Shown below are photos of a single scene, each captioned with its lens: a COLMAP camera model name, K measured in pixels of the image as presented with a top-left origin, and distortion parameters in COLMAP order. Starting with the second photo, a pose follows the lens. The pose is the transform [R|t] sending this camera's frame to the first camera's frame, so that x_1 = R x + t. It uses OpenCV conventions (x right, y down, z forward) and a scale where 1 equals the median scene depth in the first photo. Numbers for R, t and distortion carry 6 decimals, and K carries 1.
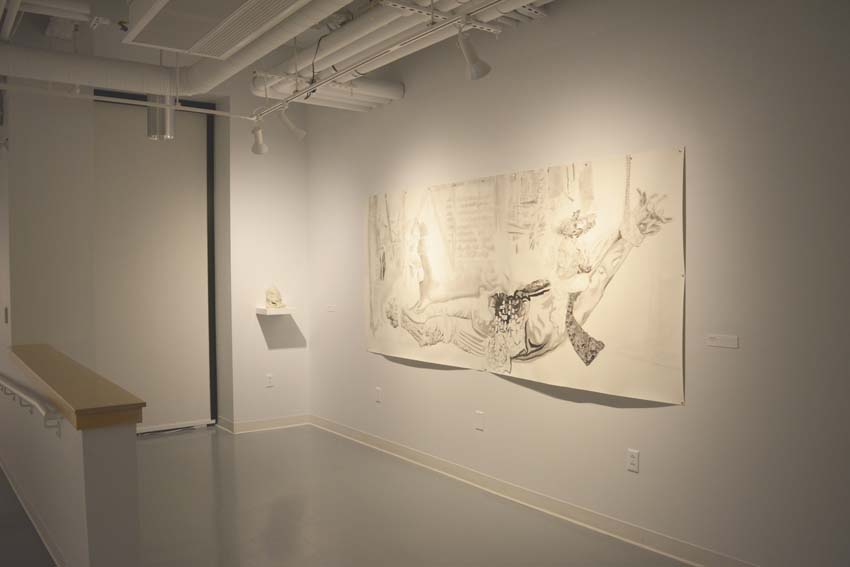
lens RADIAL K [[700.9, 0, 424.9], [0, 700.9, 282.6], [0, 0, 1]] dist [-0.056535, -0.004039]
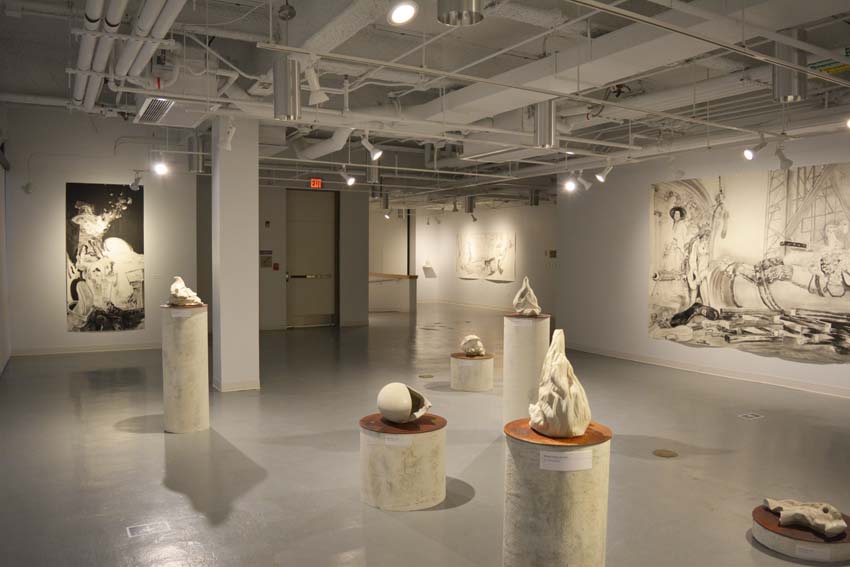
lens RADIAL K [[700.9, 0, 427.6], [0, 700.9, 284.1], [0, 0, 1]] dist [-0.056535, -0.004039]
pose [[0.991534, 0.021211, -0.128102, 0.304565], [-0.018608, 0.999596, 0.021482, 0.076029], [0.128505, -0.018916, 0.991528, -3.290340]]
